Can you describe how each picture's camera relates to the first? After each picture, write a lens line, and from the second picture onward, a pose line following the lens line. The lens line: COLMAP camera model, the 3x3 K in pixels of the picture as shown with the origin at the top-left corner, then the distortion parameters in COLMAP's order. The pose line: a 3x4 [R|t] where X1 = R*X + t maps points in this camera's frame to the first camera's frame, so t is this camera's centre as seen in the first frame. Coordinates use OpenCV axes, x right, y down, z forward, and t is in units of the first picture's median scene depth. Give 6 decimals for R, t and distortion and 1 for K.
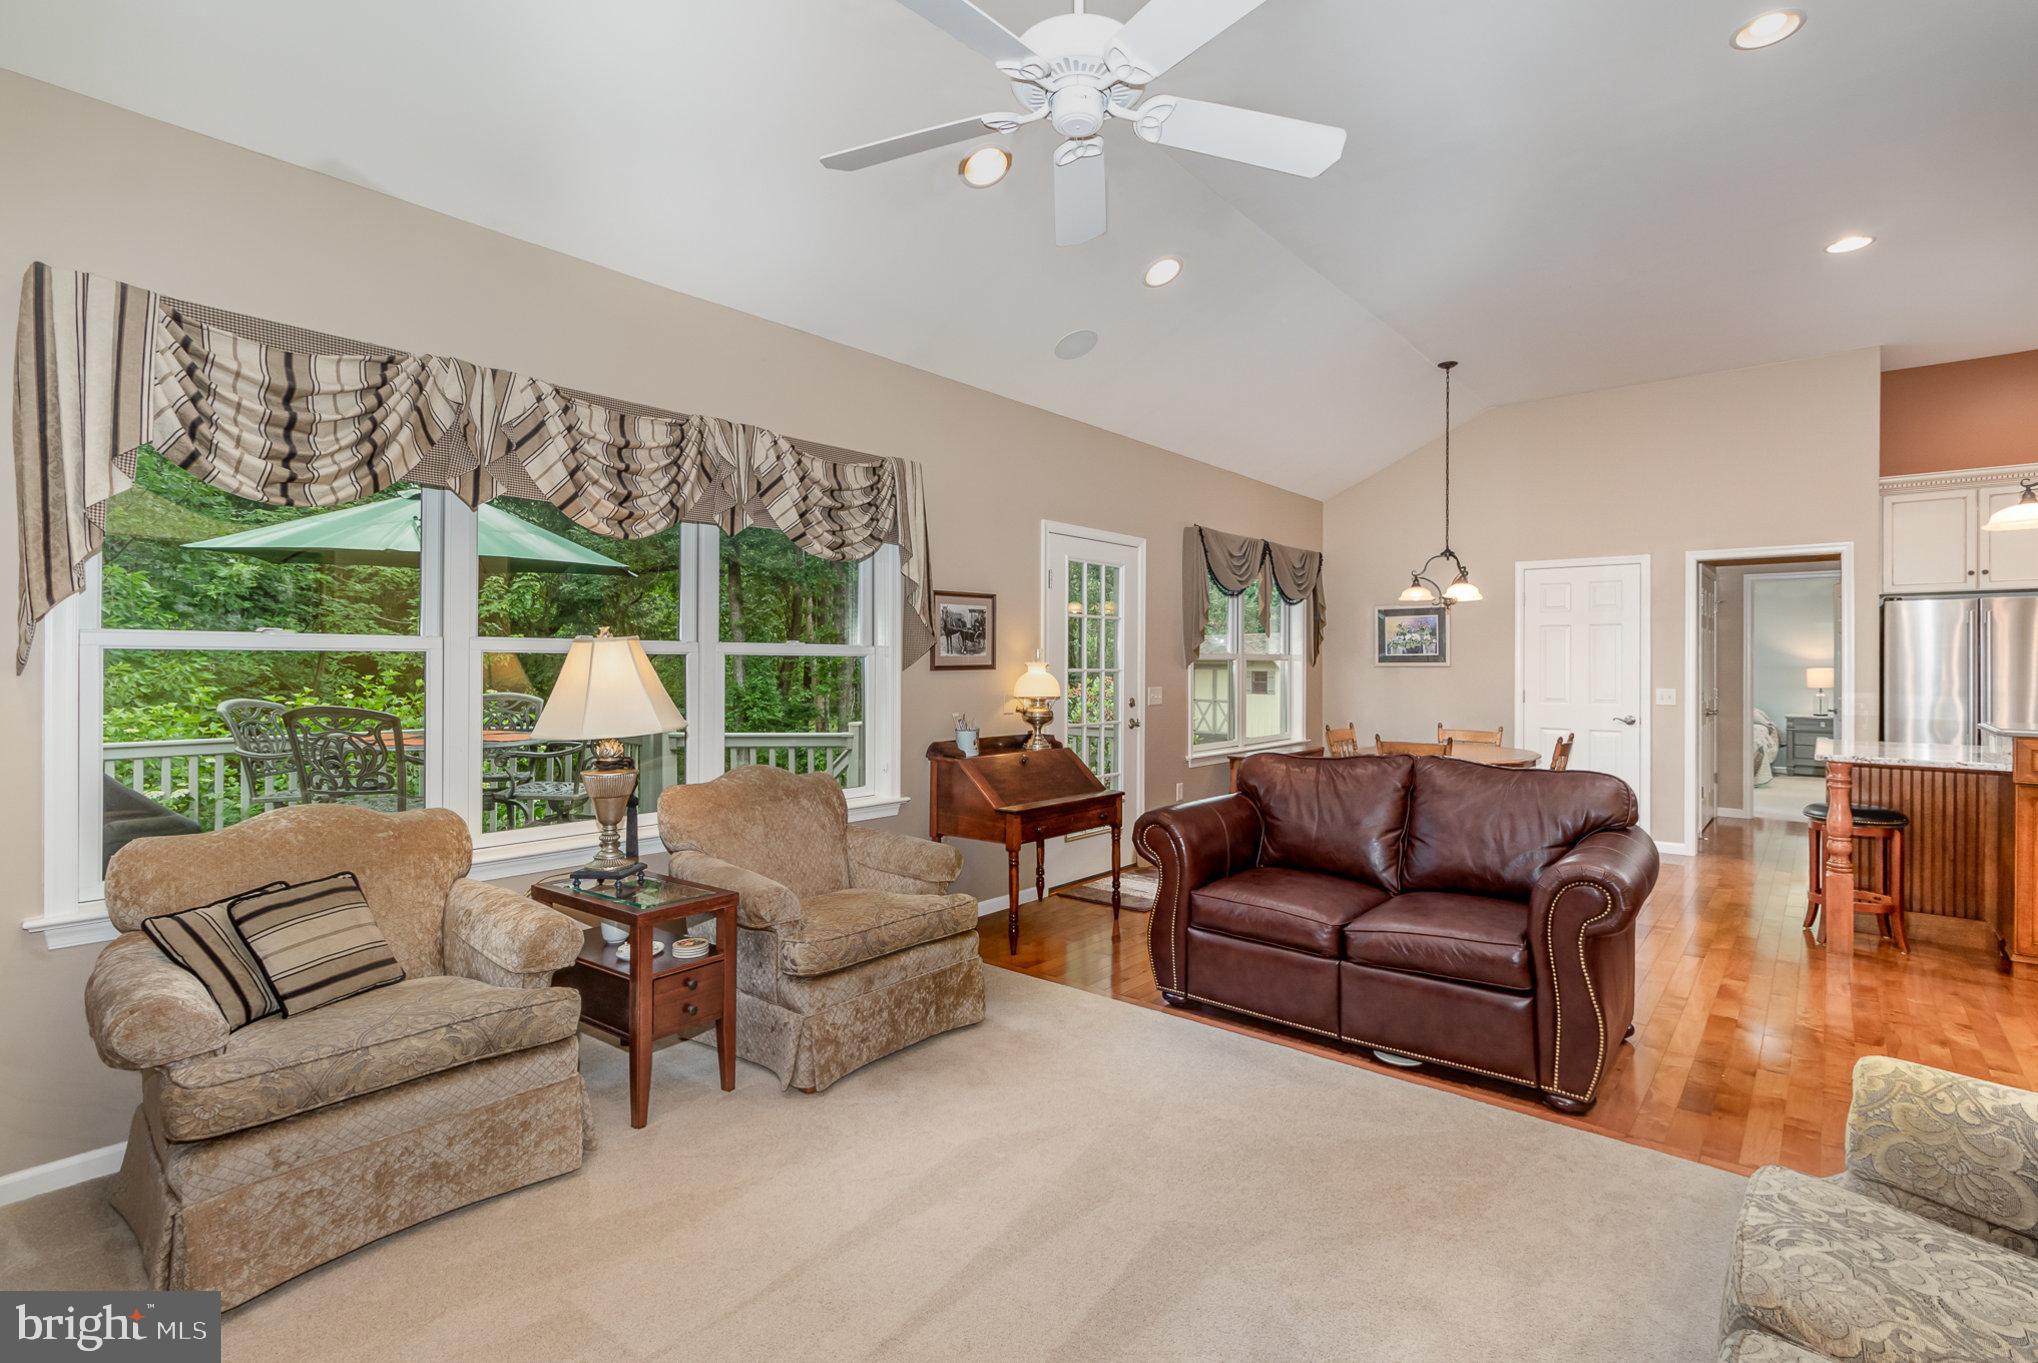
lens RADIAL K [[956.7, 0, 1038.0], [0, 956.7, 660.9], [0, 0, 1]] dist [-0.000706, 0.000844]
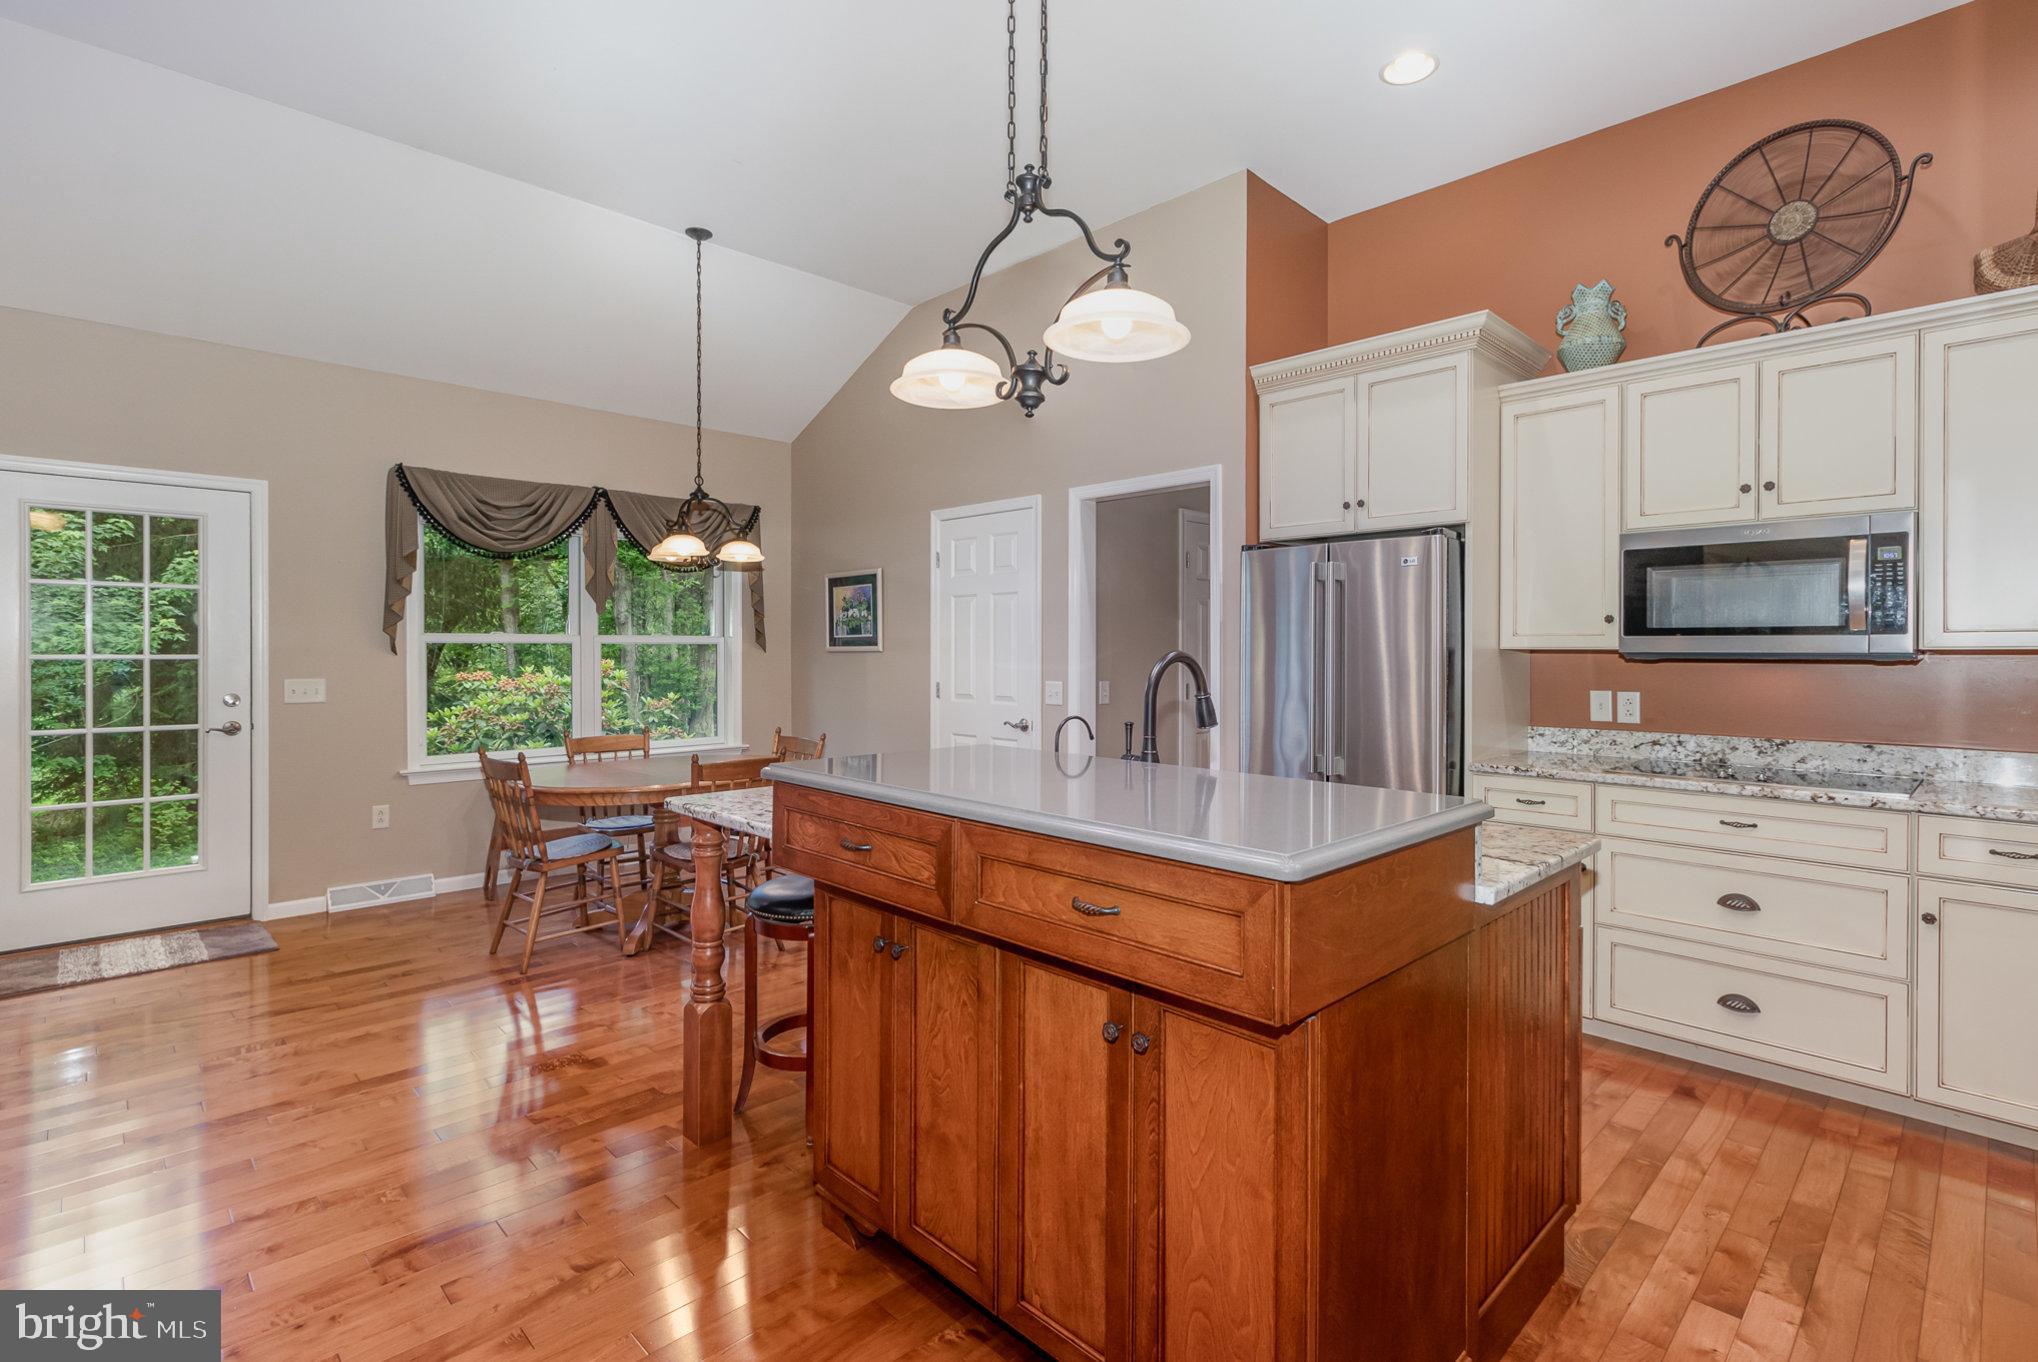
lens RADIAL K [[956.7, 0, 1032.4], [0, 956.7, 656.1], [0, 0, 1]] dist [-0.000706, 0.000844]
pose [[0.995356, -0.001766, -0.096248, 0.933501], [0.002541, 0.999965, 0.007923, 0.005671], [0.096230, -0.008131, 0.995326, 0.376563]]
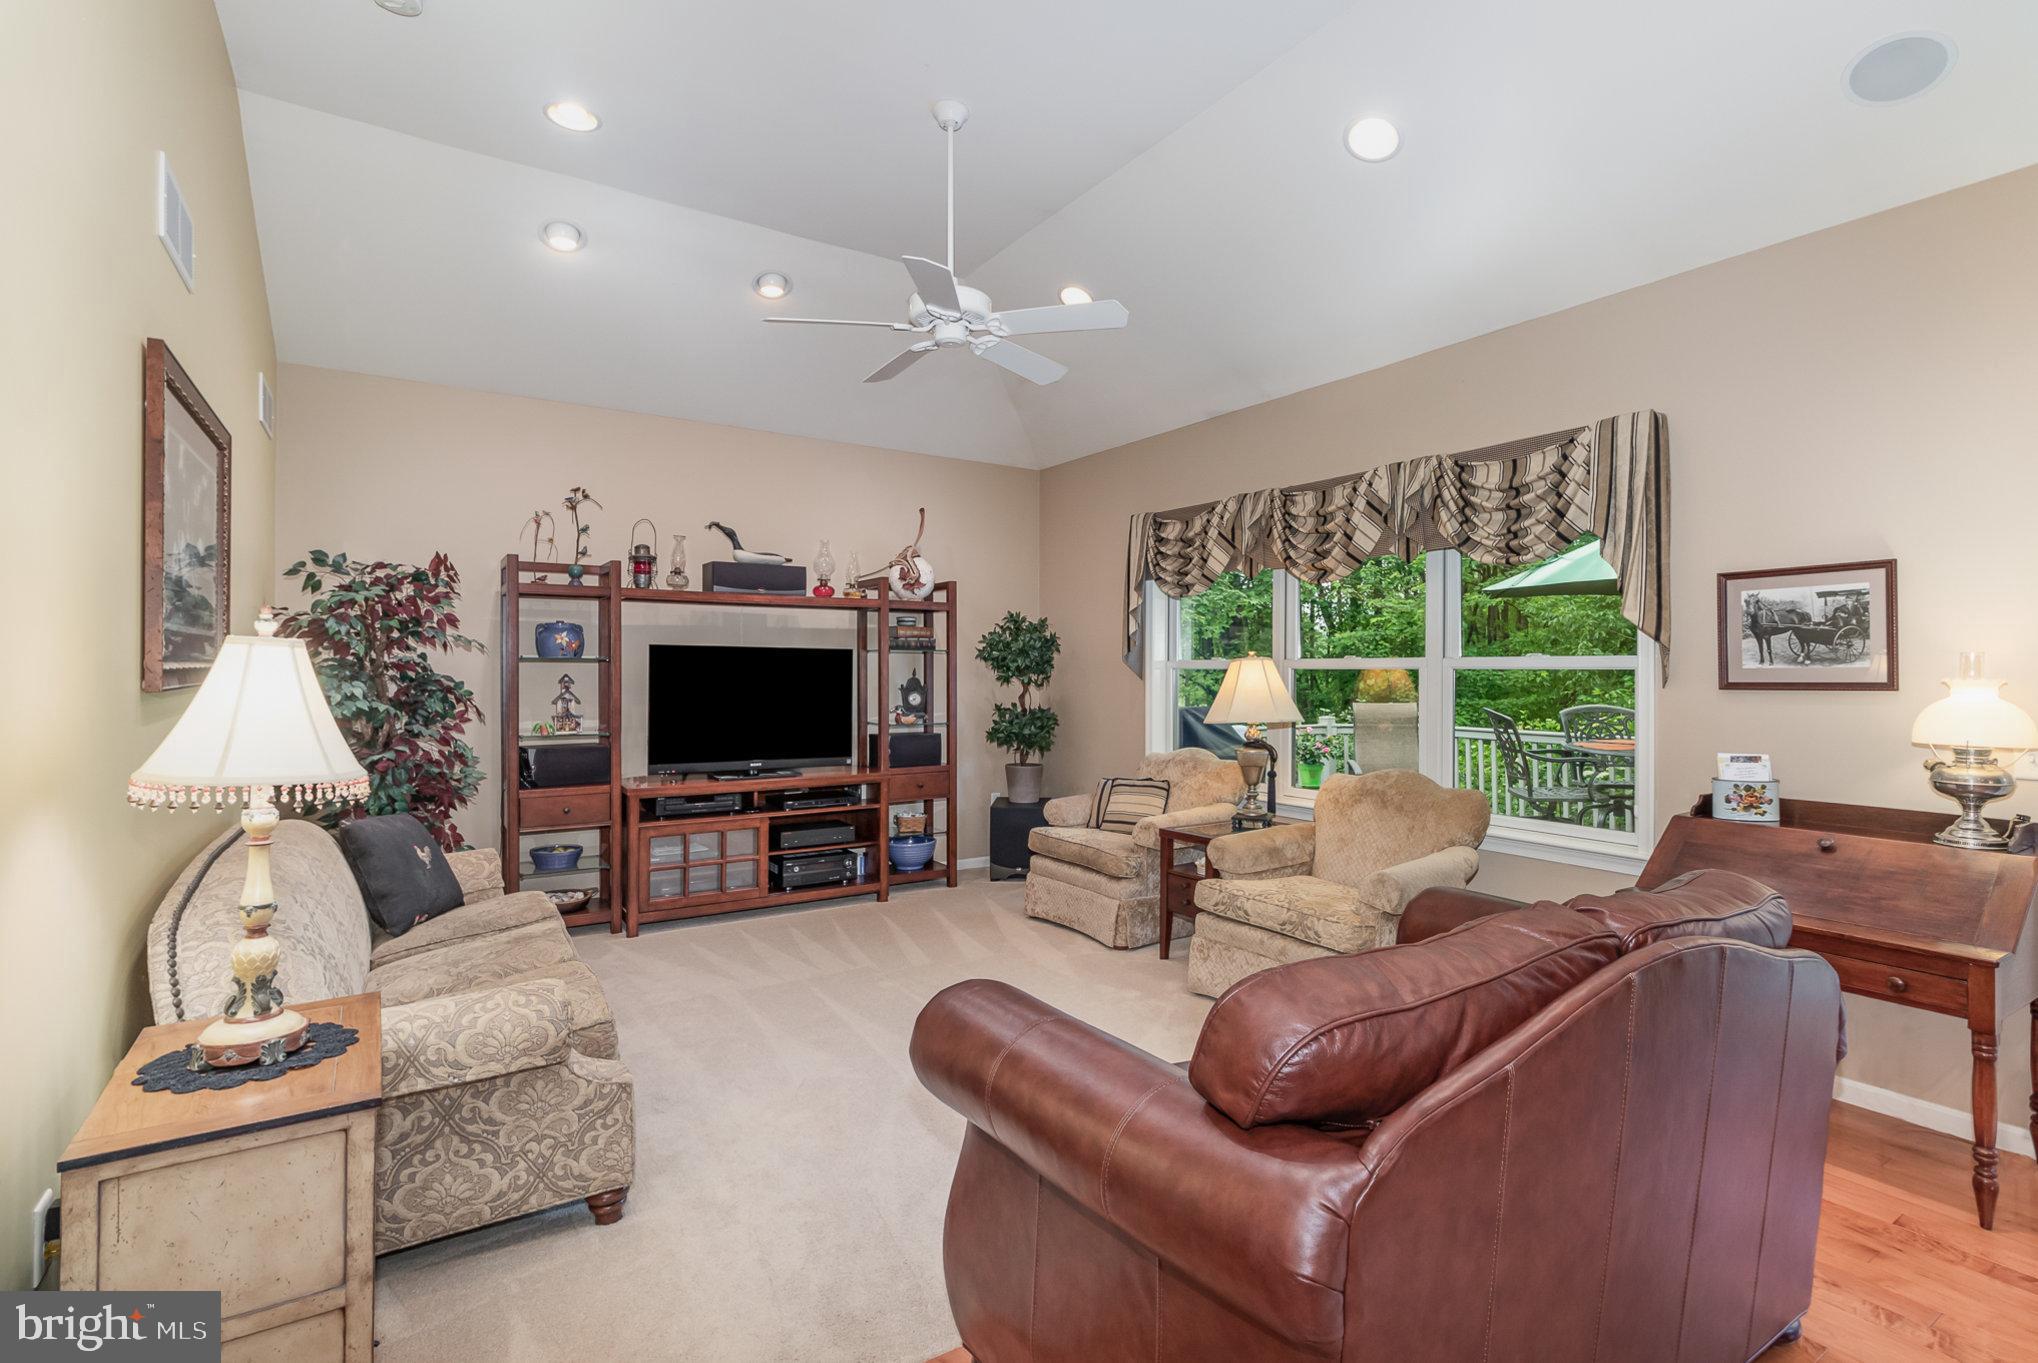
lens RADIAL K [[964.4, 0, 1035.6], [0, 964.4, 669.9], [0, 0, 1]] dist [0.002115, 0.000077]
pose [[-0.290280, -0.006039, -0.956923, 0.643676], [-0.003459, 0.999980, -0.005262, 0.001181], [0.956936, 0.001783, -0.290295, 0.666330]]
